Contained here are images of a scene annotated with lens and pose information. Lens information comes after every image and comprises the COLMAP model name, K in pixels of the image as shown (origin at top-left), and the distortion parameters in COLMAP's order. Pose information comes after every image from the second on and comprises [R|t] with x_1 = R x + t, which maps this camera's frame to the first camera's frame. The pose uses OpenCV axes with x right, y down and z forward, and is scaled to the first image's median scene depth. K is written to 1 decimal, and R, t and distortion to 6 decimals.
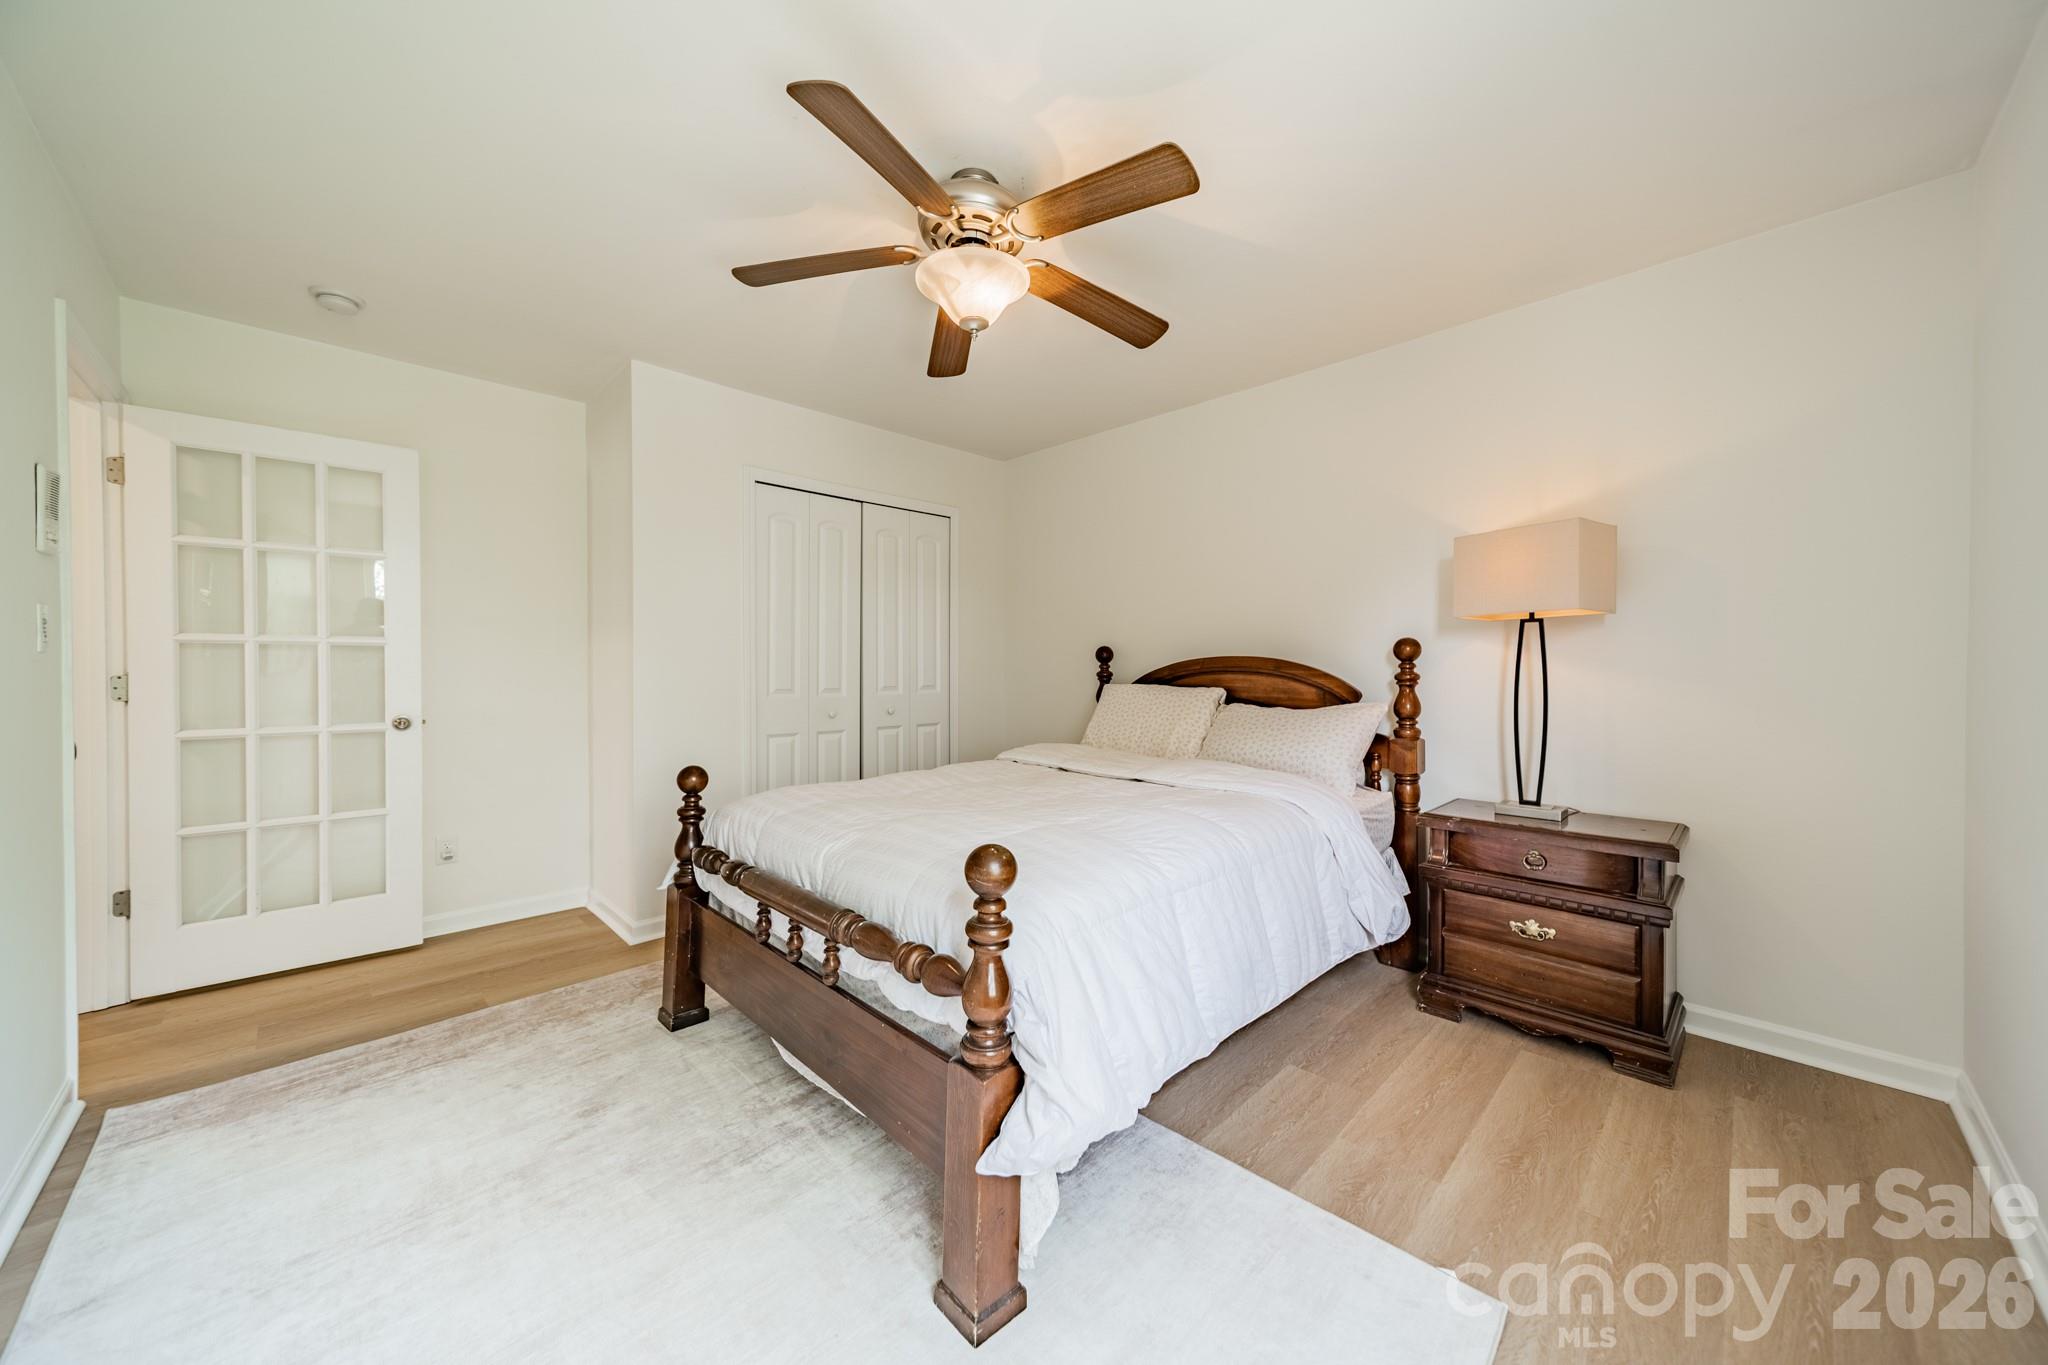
lens RADIAL K [[719.7, 0, 1032.9], [0, 719.7, 674.8], [0, 0, 1]] dist [0.007149, -0.000280]
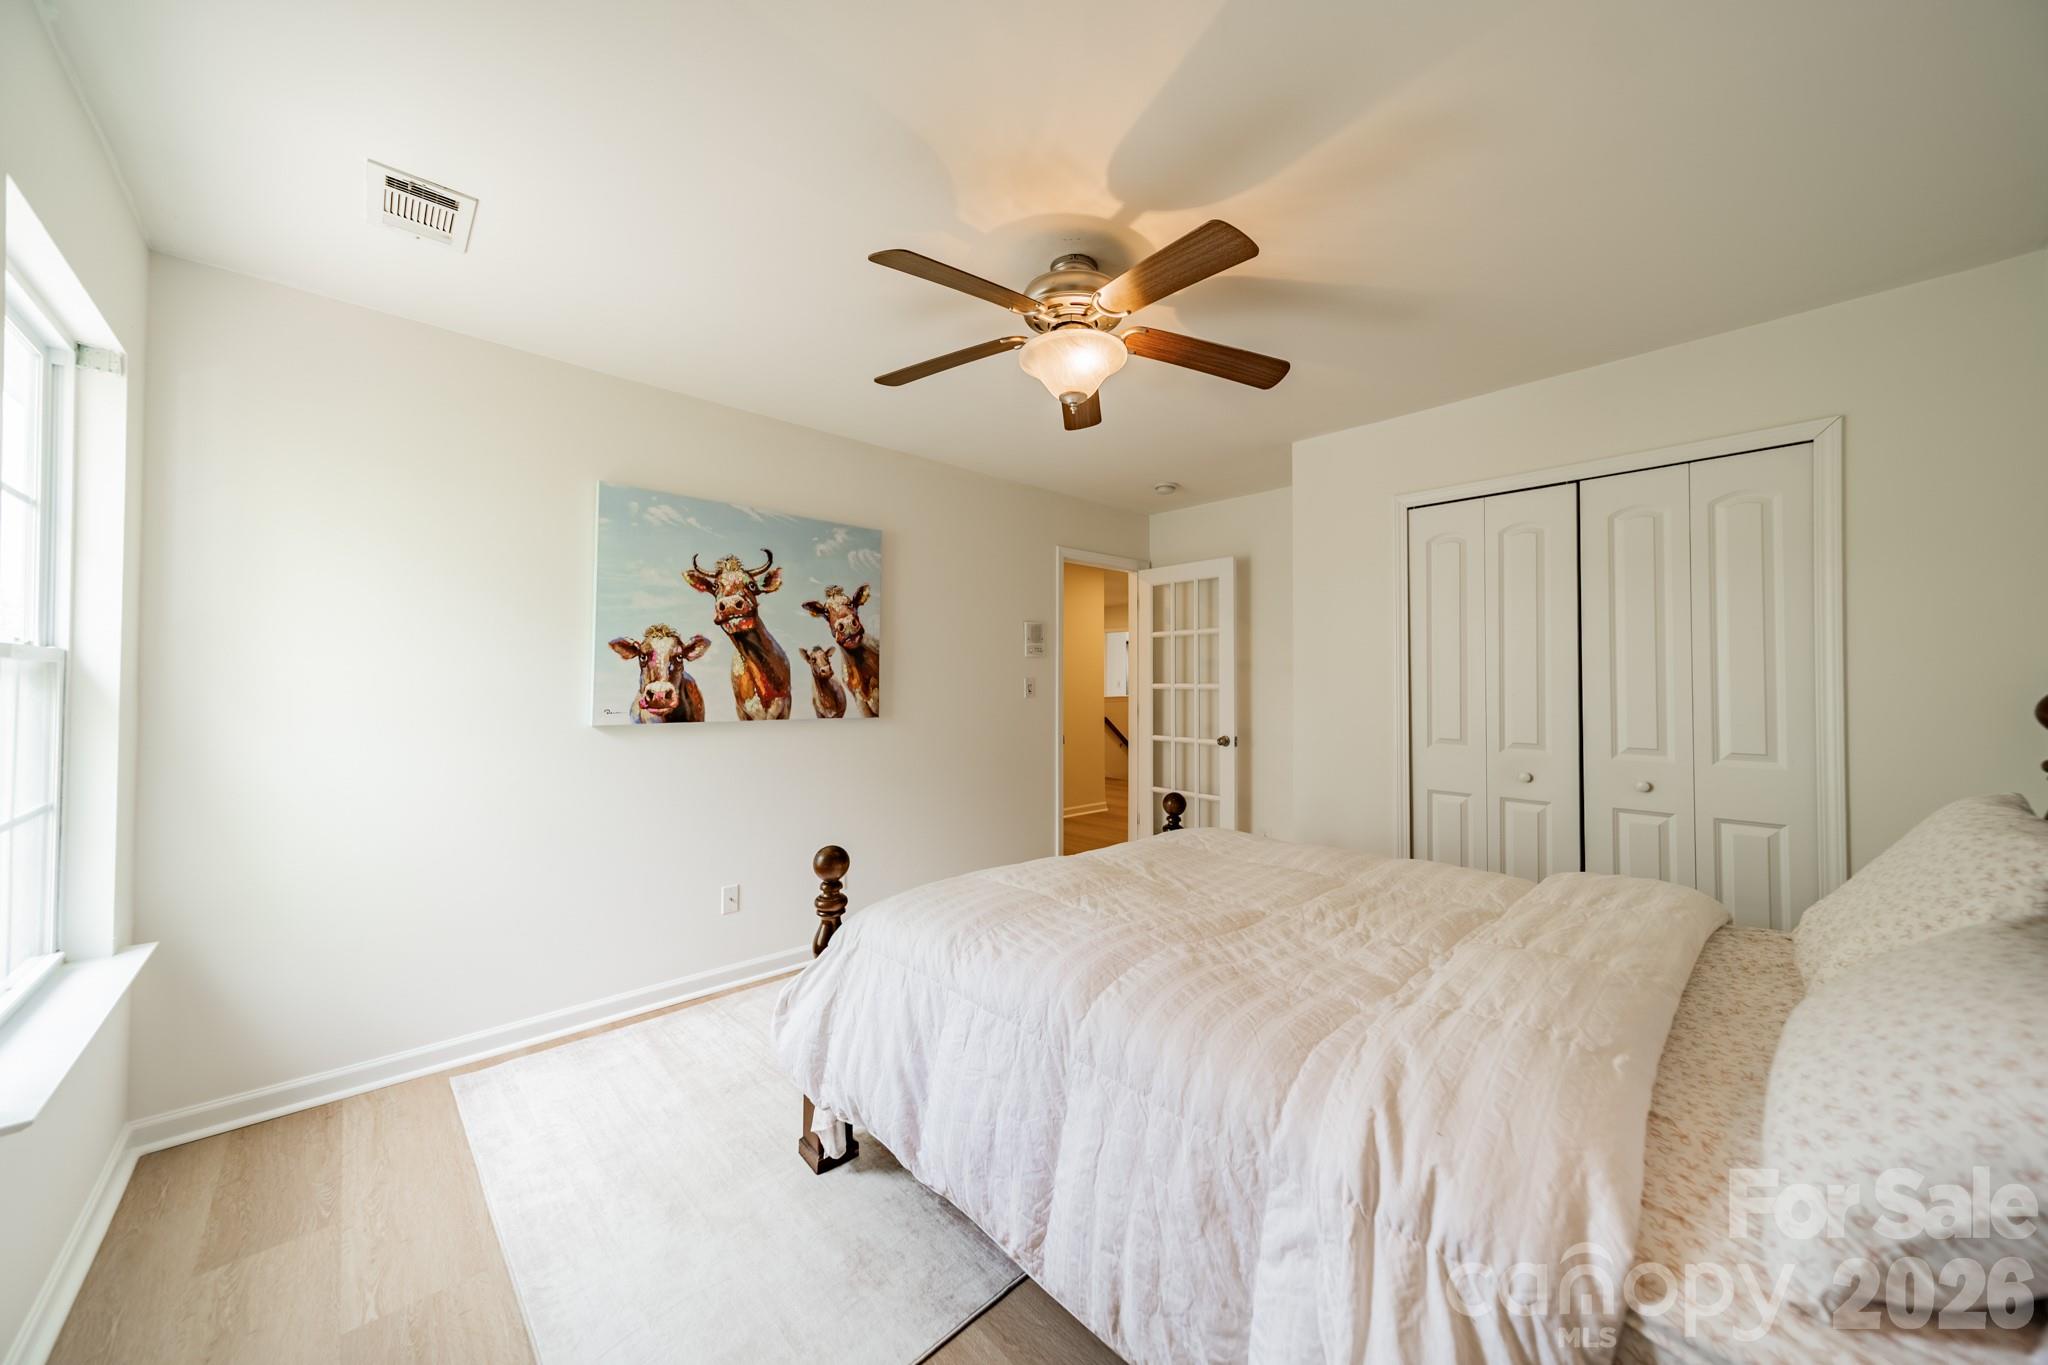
lens RADIAL K [[719.7, 0, 1033.5], [0, 719.7, 677.0], [0, 0, 1]] dist [0.007149, -0.000280]
pose [[-0.030001, -0.009557, -0.999504, 0.631235], [-0.012185, 0.999883, -0.009195, -0.046933], [0.999476, 0.011903, -0.030114, 0.649173]]
